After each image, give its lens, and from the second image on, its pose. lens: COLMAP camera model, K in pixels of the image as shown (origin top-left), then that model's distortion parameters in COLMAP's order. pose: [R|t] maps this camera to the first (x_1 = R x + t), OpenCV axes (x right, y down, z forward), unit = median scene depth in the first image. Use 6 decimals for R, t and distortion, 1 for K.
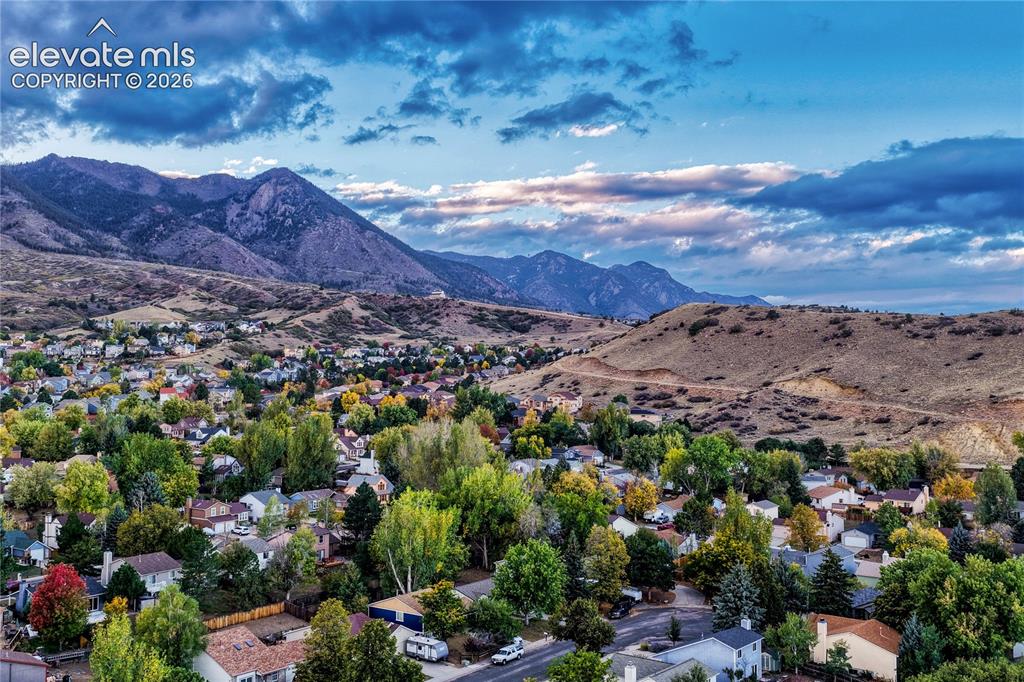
lens RADIAL K [[1042.2, 0, 511.3], [0, 1042.2, 311.4], [0, 0, 1]] dist [0.051916, -0.045695]
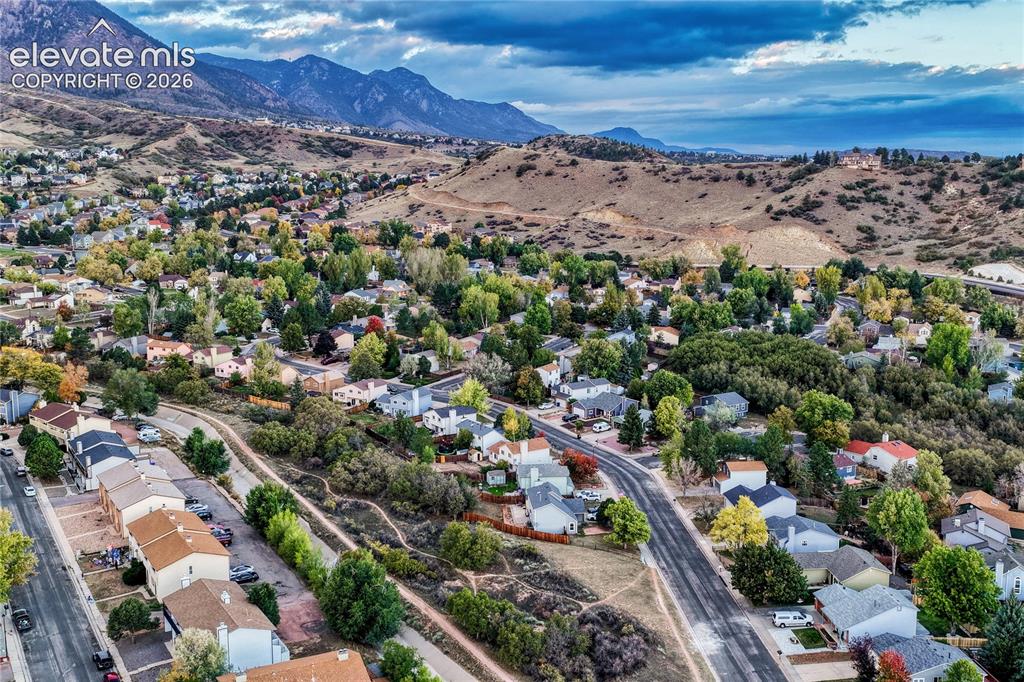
lens RADIAL K [[1042.2, 0, 511.3], [0, 1042.2, 311.4], [0, 0, 1]] dist [0.051916, -0.045695]
pose [[0.970770, -0.033876, 0.237610, -0.186124], [-0.011931, 0.981954, 0.188741, -0.067214], [-0.239716, -0.186059, 0.952848, -0.393961]]
